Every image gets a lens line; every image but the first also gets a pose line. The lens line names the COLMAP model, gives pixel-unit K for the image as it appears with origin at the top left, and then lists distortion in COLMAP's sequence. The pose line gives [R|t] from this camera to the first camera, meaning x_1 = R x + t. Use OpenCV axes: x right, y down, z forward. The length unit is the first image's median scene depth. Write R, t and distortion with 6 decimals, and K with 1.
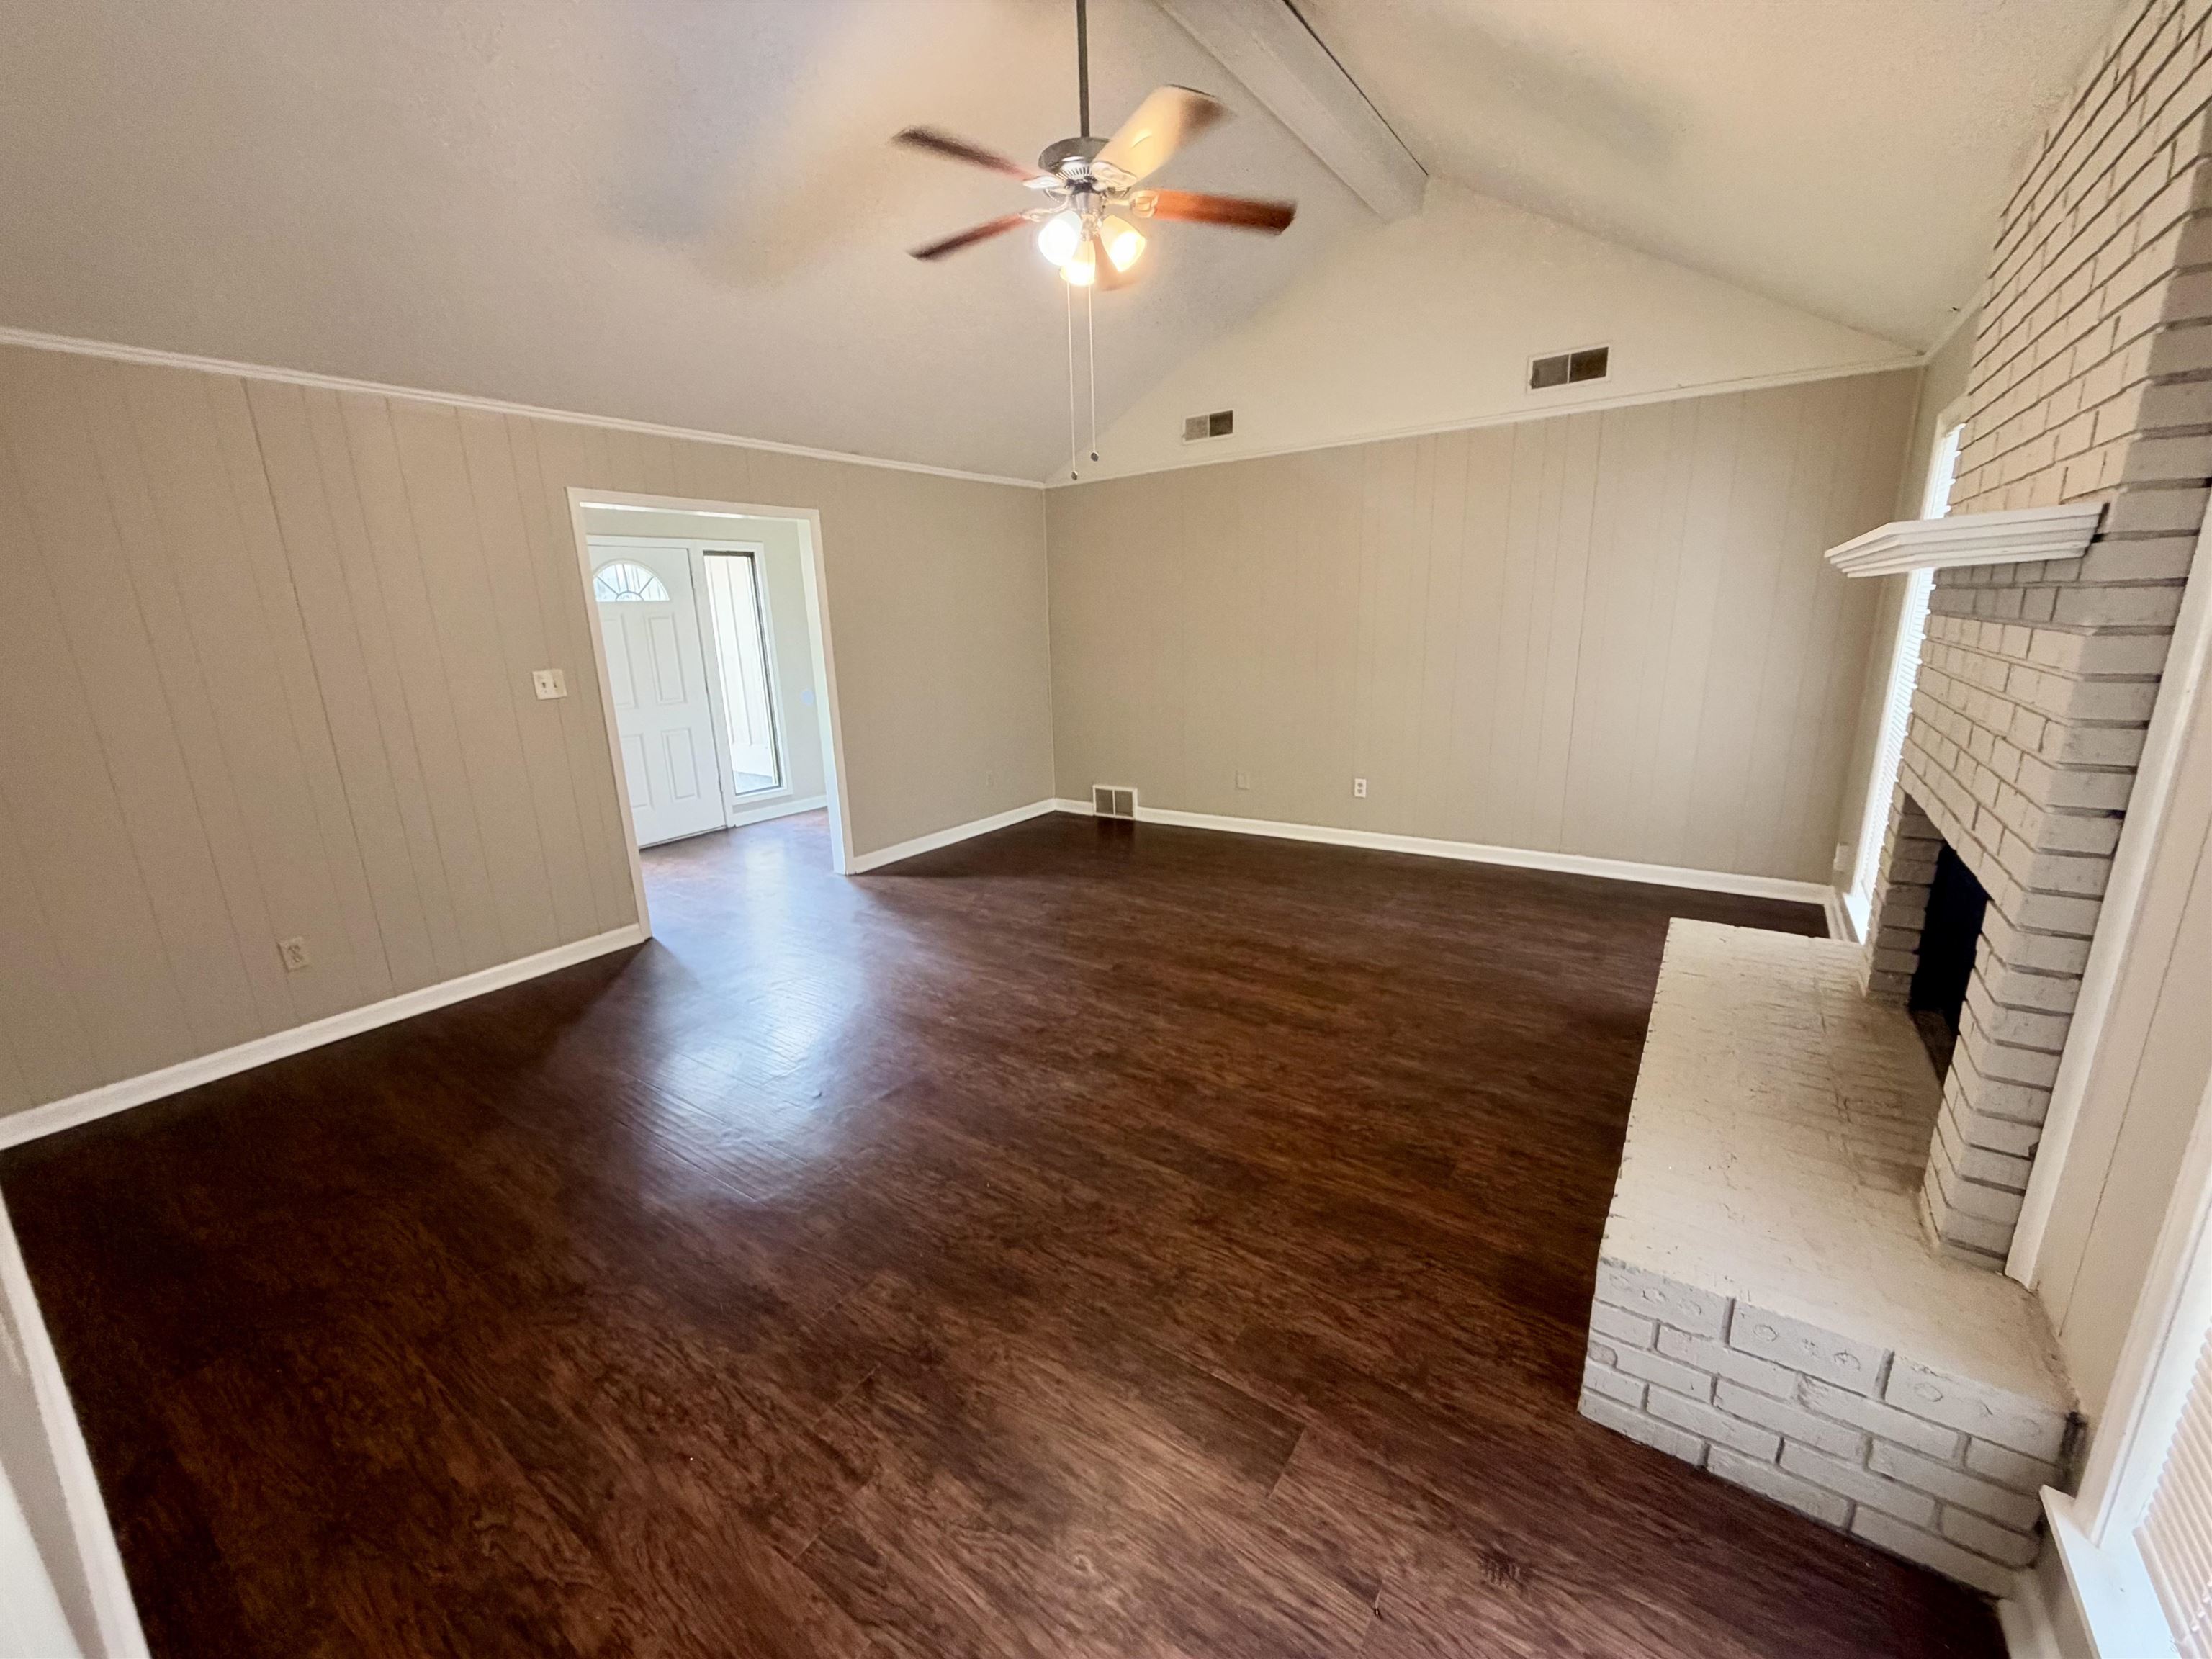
lens RADIAL K [[885.6, 0, 1113.7], [0, 885.6, 840.1], [0, 0, 1]] dist [0.001237, 0.000637]
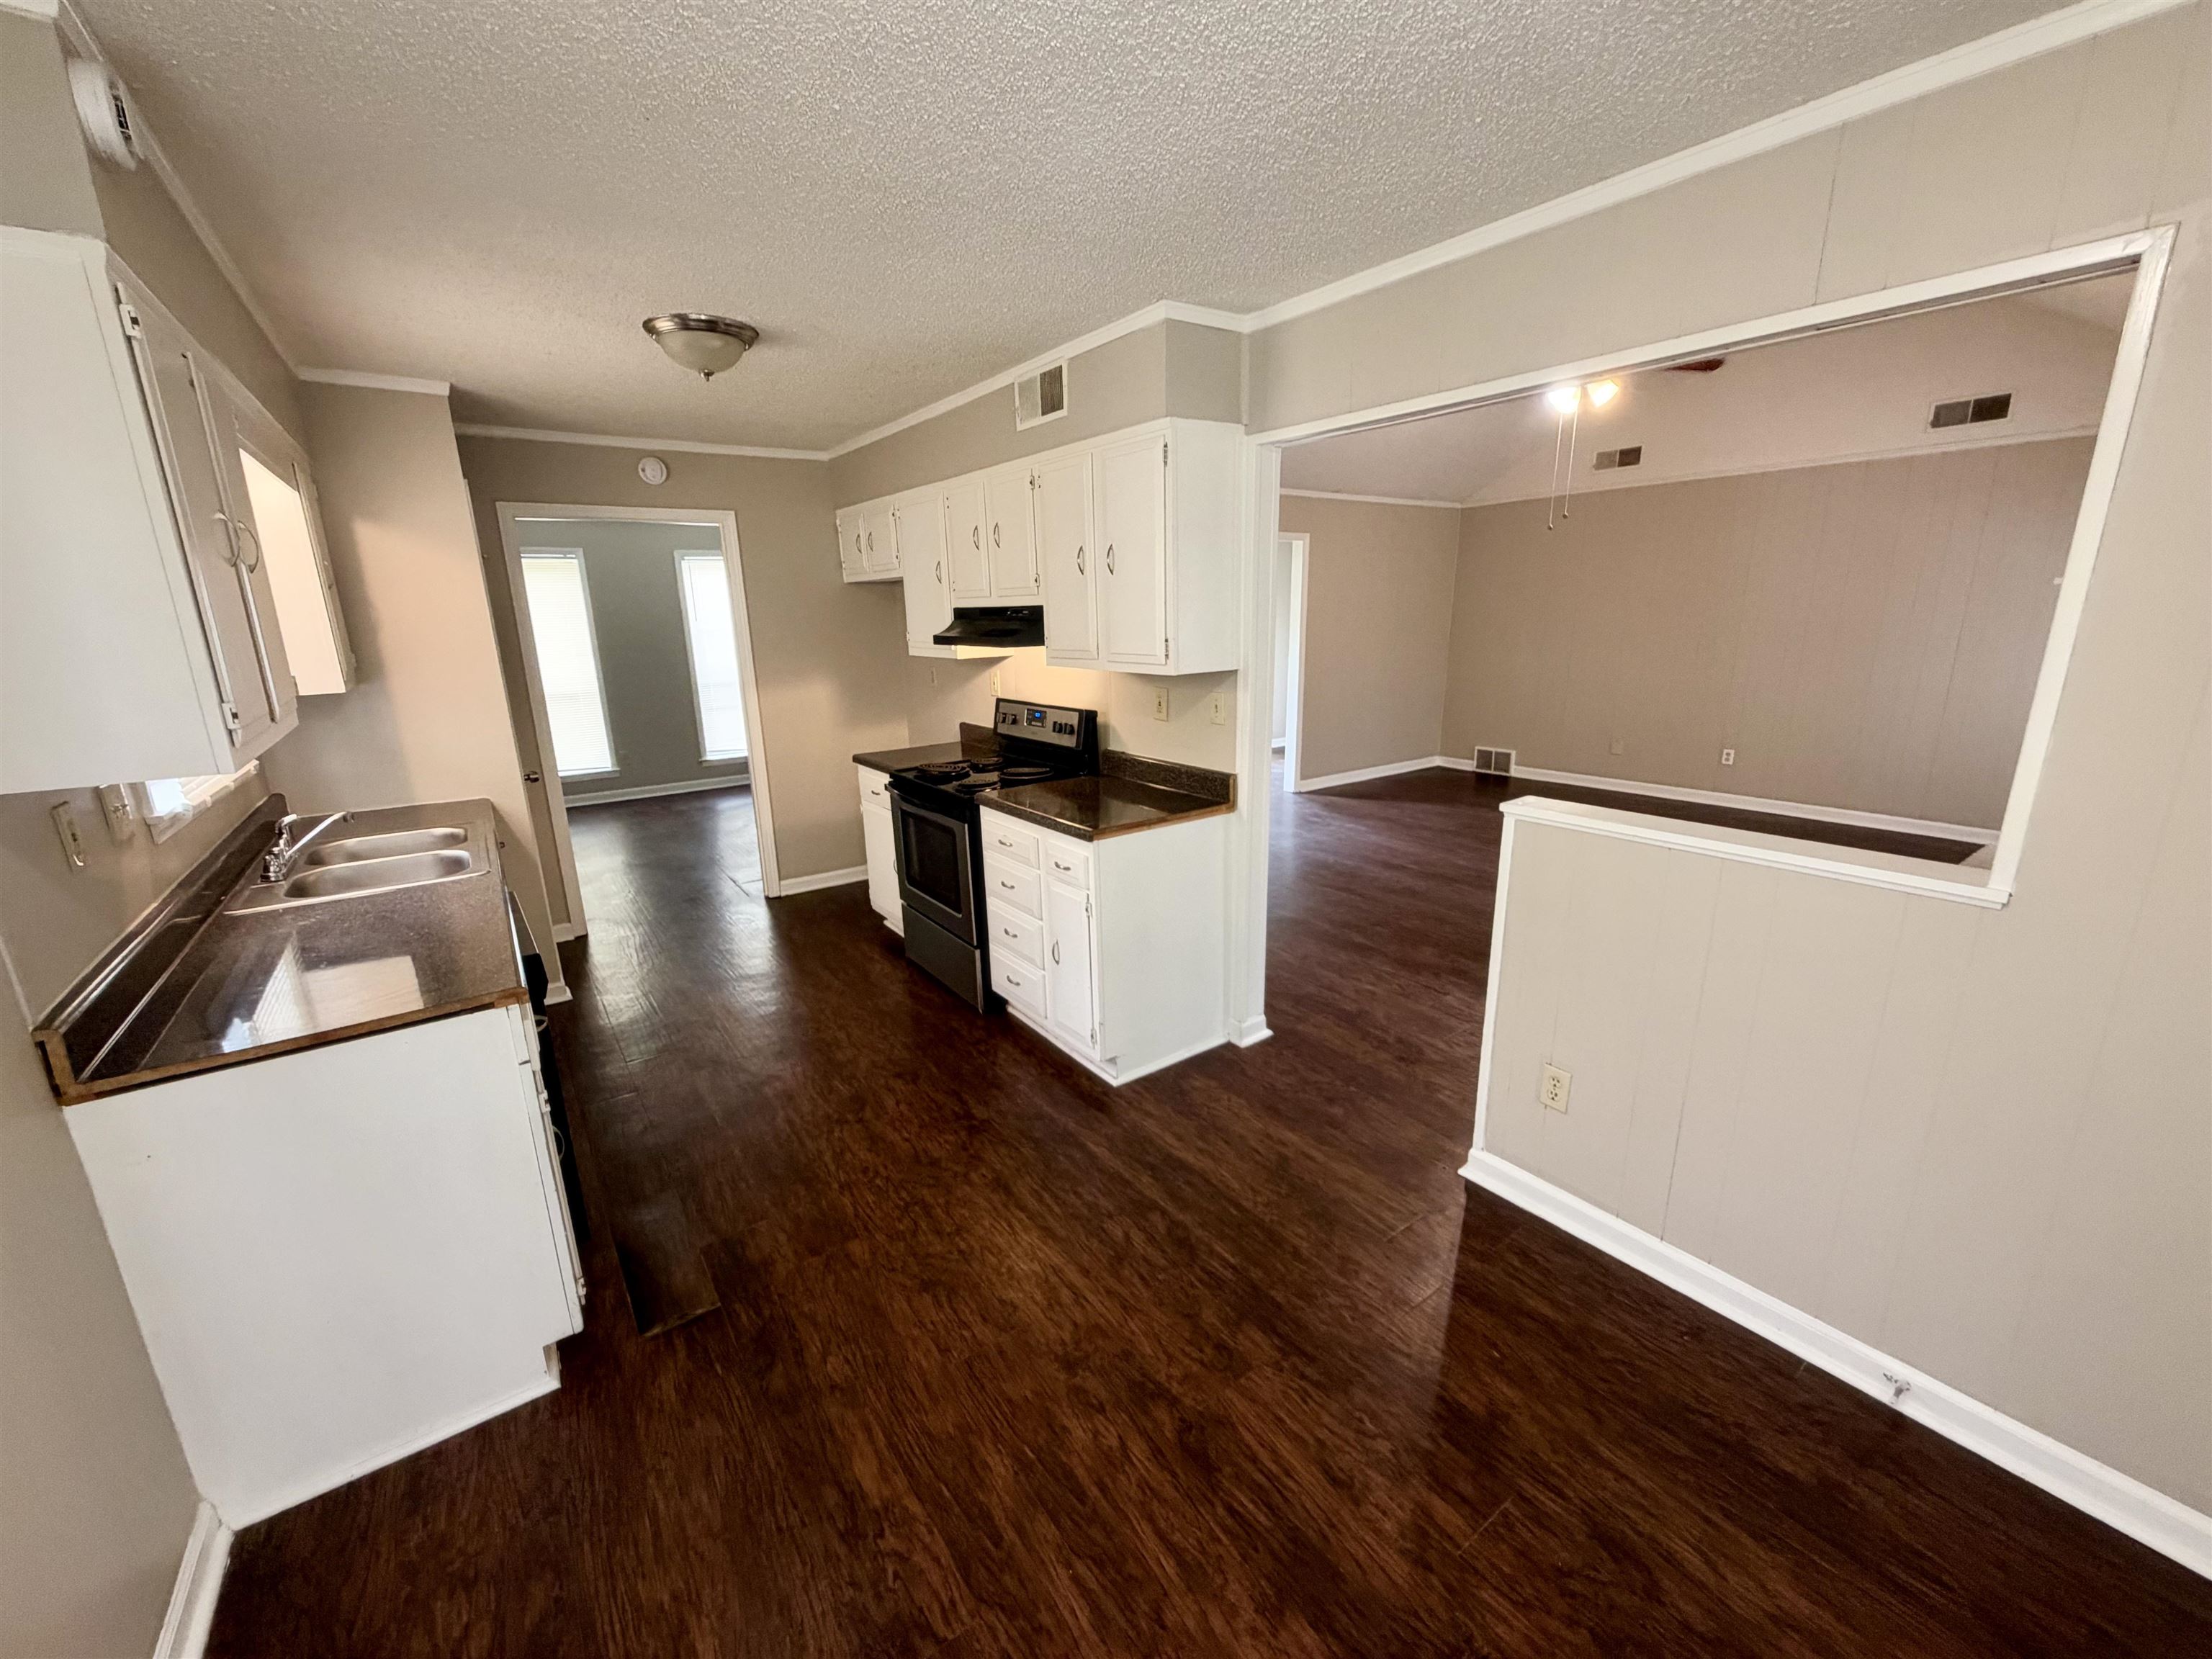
lens RADIAL K [[885.6, 0, 1099.9], [0, 885.6, 846.2], [0, 0, 1]] dist [0.001237, 0.000637]
pose [[0.940354, 0.096601, -0.326193, -0.117728], [-0.090443, 0.995320, 0.034029, 0.097739], [0.327954, -0.002497, 0.944690, -0.413989]]
